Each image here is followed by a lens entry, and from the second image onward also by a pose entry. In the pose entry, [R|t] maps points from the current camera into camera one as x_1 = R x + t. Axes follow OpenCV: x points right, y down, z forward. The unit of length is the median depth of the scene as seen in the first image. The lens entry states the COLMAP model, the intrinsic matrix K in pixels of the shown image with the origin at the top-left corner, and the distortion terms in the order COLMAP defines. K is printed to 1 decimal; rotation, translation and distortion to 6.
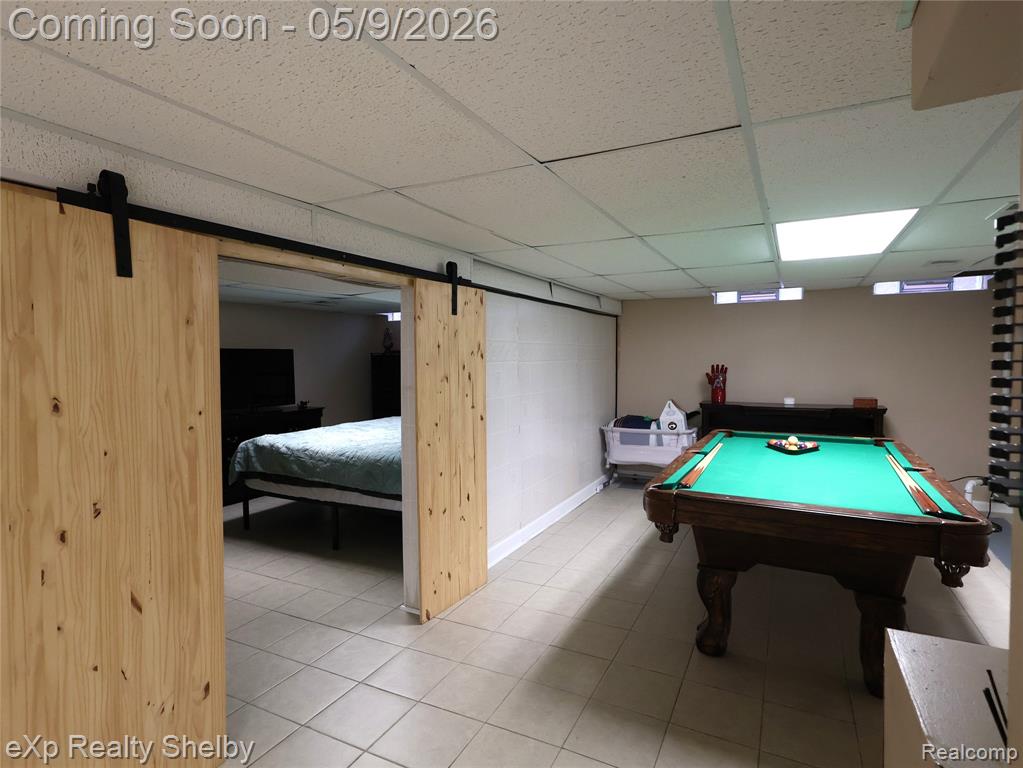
lens RADIAL K [[547.0, 0, 511.5], [0, 547.0, 384.0], [0, 0, 1]] dist [0.004243, 0.002330]
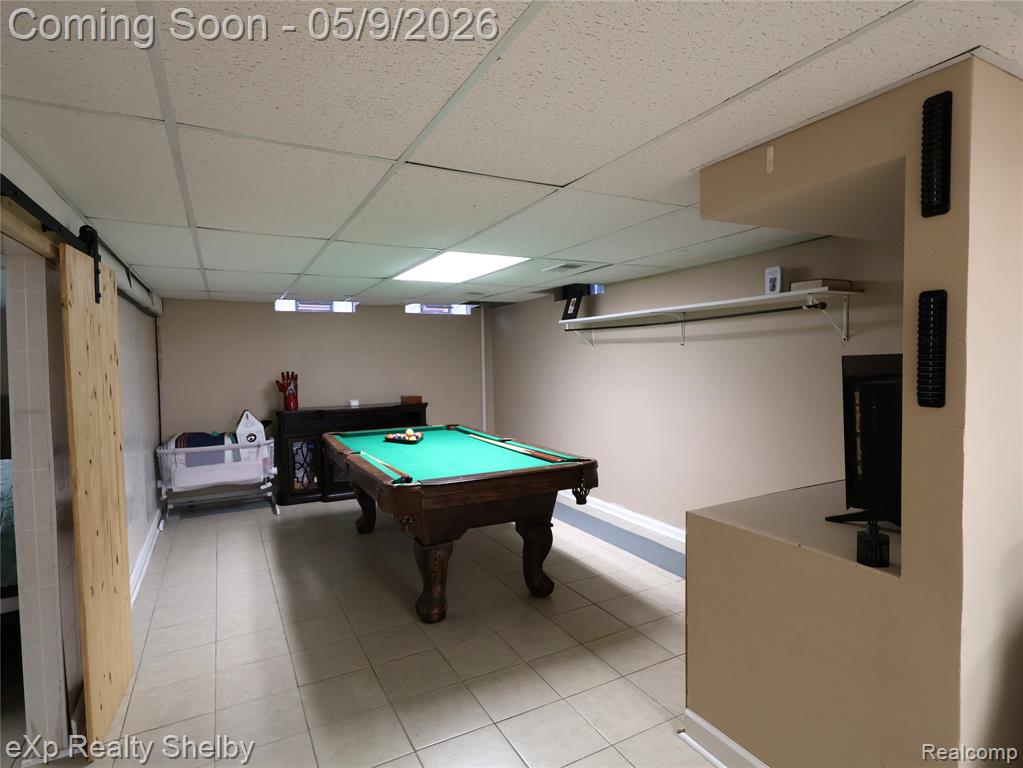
lens RADIAL K [[547.0, 0, 511.5], [0, 547.0, 384.0], [0, 0, 1]] dist [0.004243, 0.002330]
pose [[0.570987, -0.037971, 0.820081, -0.230590], [0.053071, 0.998548, 0.009283, -0.000595], [-0.819242, 0.038223, 0.572173, 0.101075]]
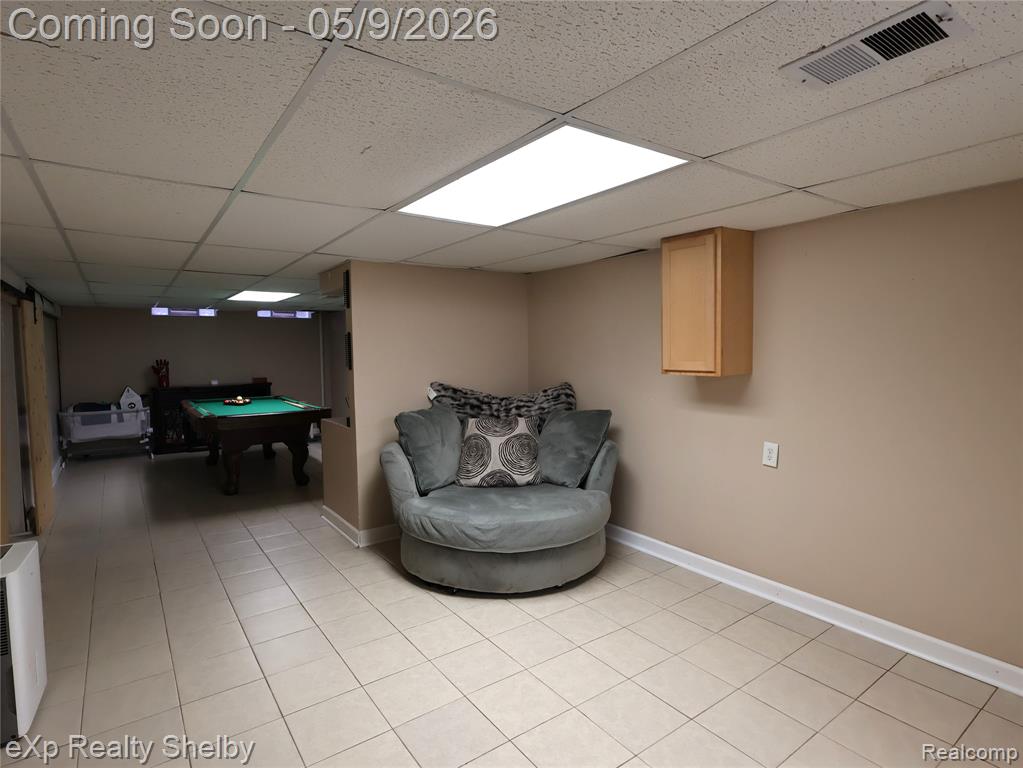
lens RADIAL K [[547.0, 0, 511.5], [0, 547.0, 384.0], [0, 0, 1]] dist [0.004243, 0.002330]
pose [[0.456507, -0.050954, 0.888259, -0.498737], [0.050114, 0.998246, 0.031508, 0.029632], [-0.888307, 0.030131, 0.458260, -0.466816]]
